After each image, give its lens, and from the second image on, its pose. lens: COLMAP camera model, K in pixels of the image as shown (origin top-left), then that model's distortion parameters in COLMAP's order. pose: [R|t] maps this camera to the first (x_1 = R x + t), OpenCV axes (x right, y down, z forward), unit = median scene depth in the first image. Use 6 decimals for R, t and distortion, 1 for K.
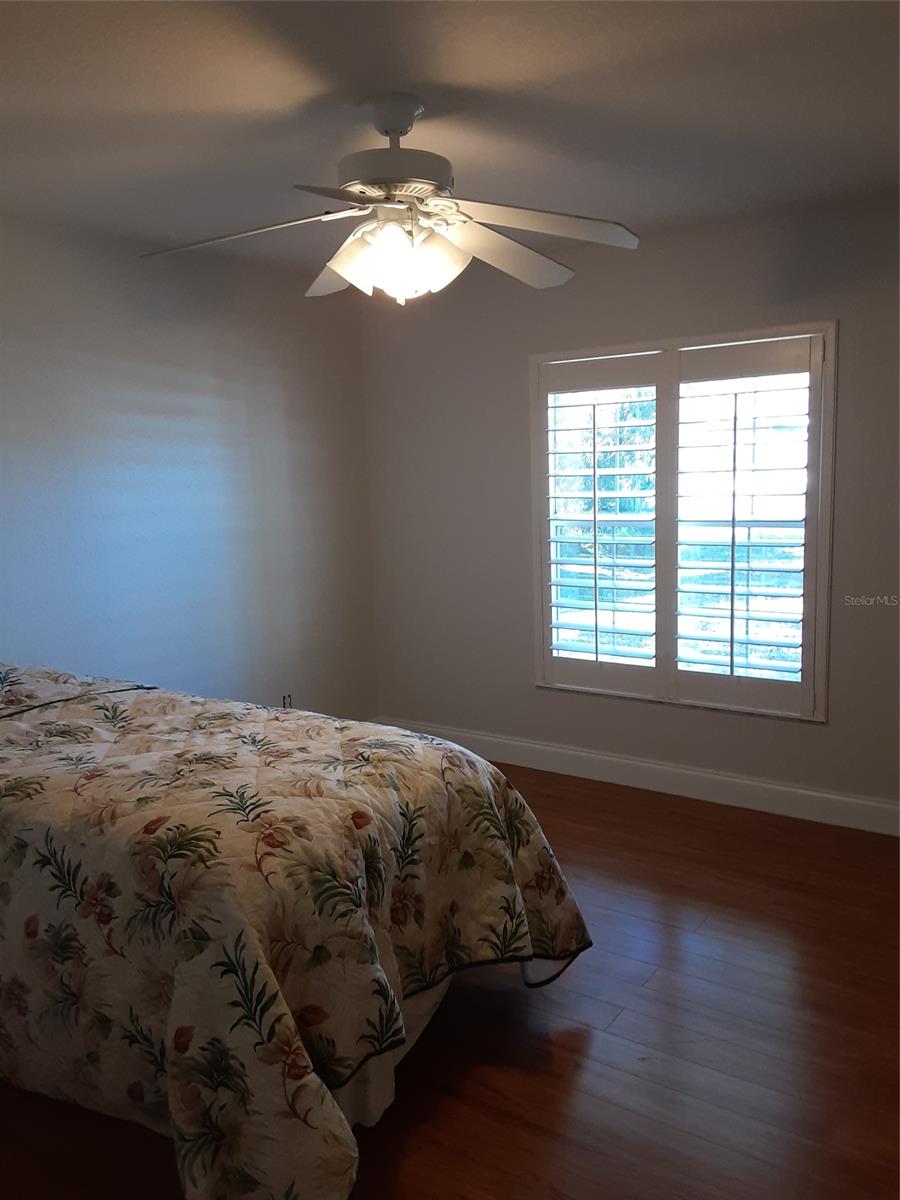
lens RADIAL K [[969.8, 0, 447.8], [0, 969.8, 598.7], [0, 0, 1]] dist [0.145471, -0.221940]
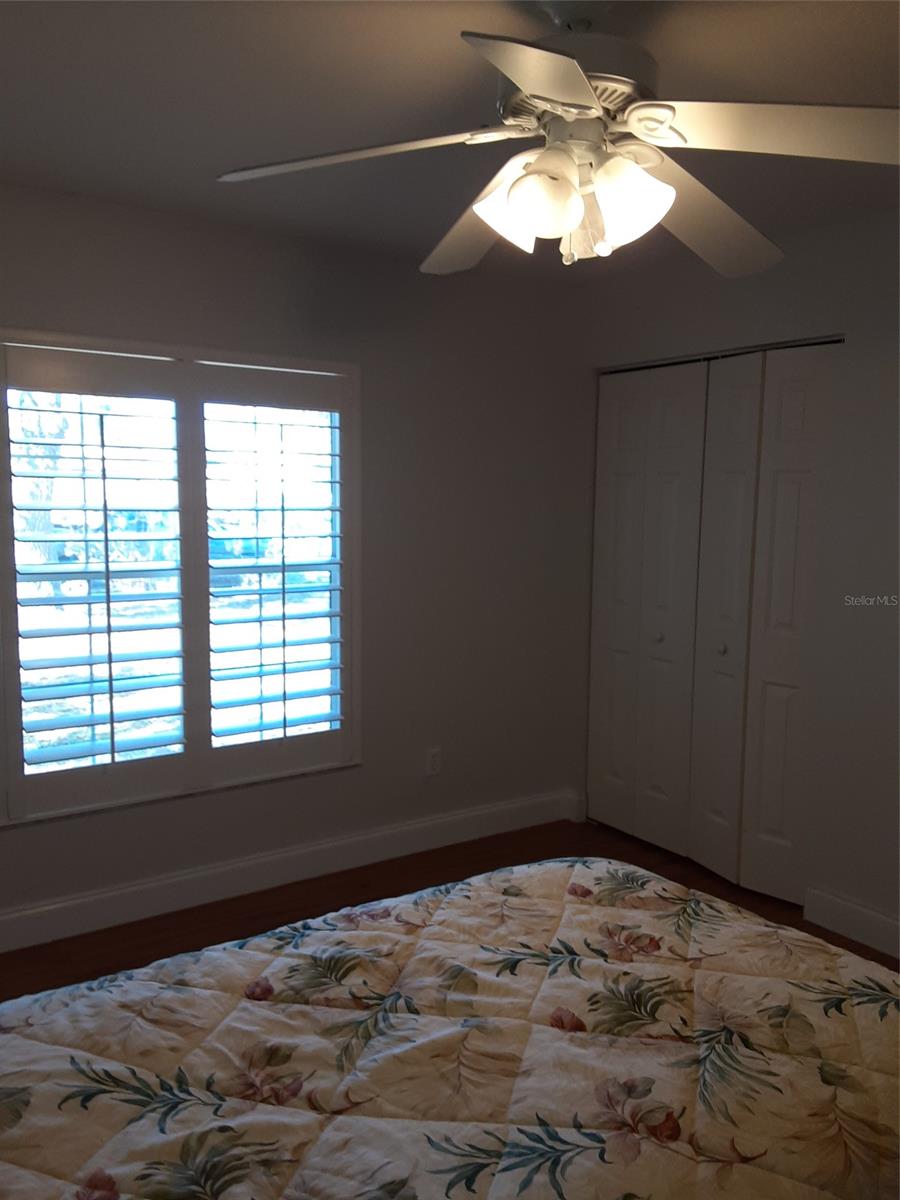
lens RADIAL K [[969.8, 0, 447.8], [0, 969.8, 598.7], [0, 0, 1]] dist [0.145471, -0.221940]
pose [[0.352668, -0.065127, 0.933479, -0.676354], [0.113356, 0.993202, 0.026468, -0.075961], [-0.928857, 0.096481, 0.357653, 0.750398]]
